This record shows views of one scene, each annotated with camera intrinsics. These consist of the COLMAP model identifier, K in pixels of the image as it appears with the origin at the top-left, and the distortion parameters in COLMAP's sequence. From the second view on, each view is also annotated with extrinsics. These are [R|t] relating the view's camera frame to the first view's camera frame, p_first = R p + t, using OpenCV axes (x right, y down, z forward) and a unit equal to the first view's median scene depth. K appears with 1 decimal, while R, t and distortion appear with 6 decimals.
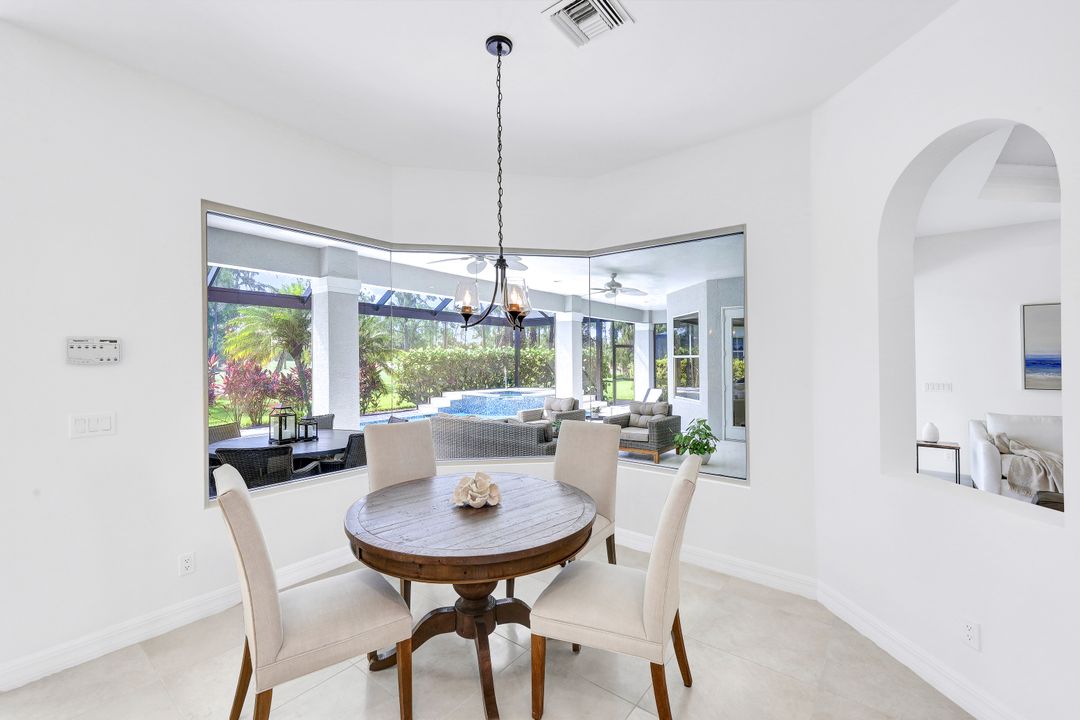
lens RADIAL K [[443.4, 0, 539.9], [0, 443.4, 357.4], [0, 0, 1]] dist [-0.000911, -0.000423]
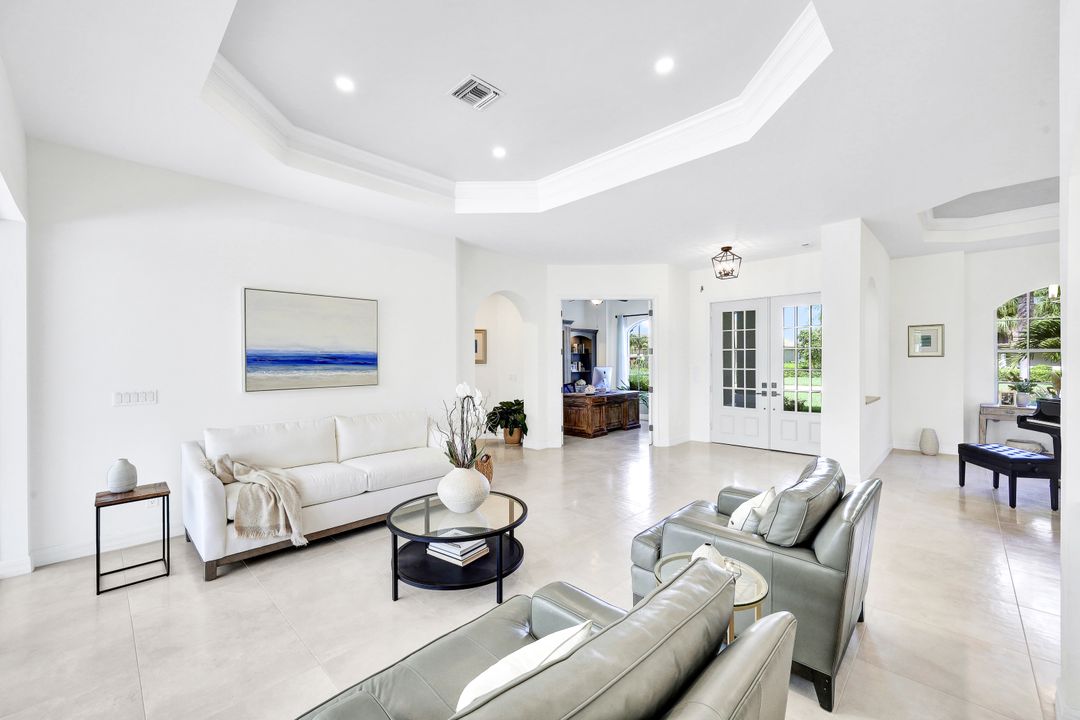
lens RADIAL K [[435.7, 0, 540.7], [0, 435.7, 358.2], [0, 0, 1]] dist [0.000568, -0.000204]
pose [[0.100971, 0.002980, 0.994885, 0.186660], [0.000161, 0.999995, -0.003012, 0.006513], [-0.994889, 0.000465, 0.100970, 0.200190]]
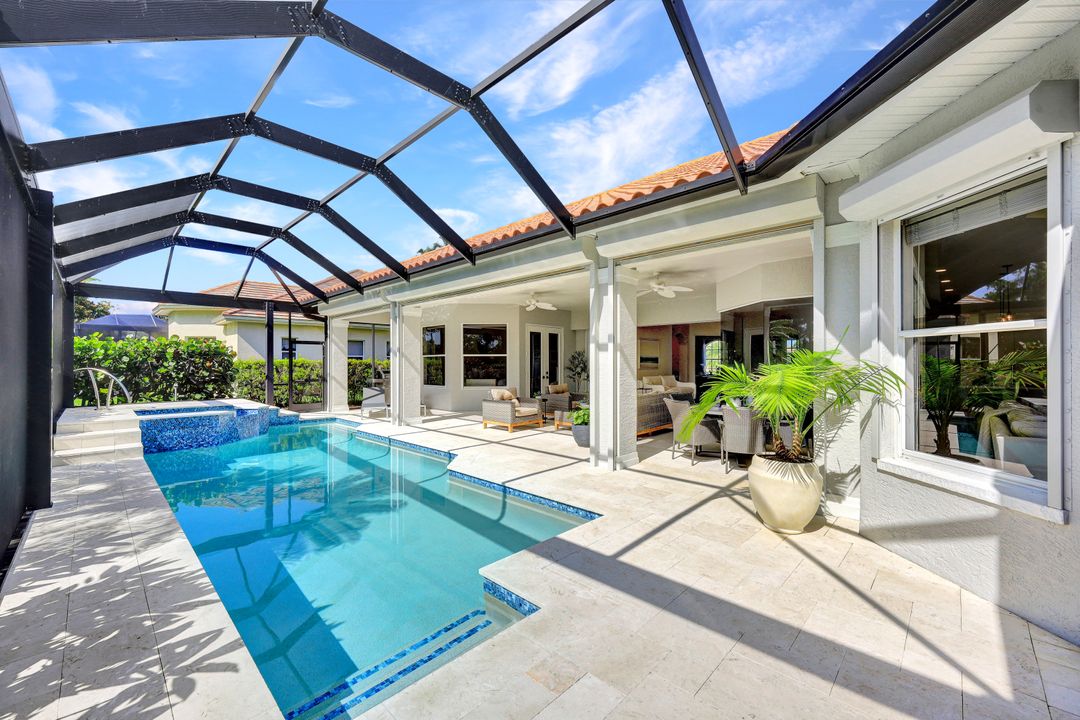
lens RADIAL K [[435.7, 0, 540.7], [0, 435.7, 358.2], [0, 0, 1]] dist [0.000568, -0.000204]
pose [[0.109129, 0.010886, 0.993968, -0.966317], [-0.003843, 0.999937, -0.010530, 0.020536], [-0.994020, -0.002671, 0.109164, 0.704085]]
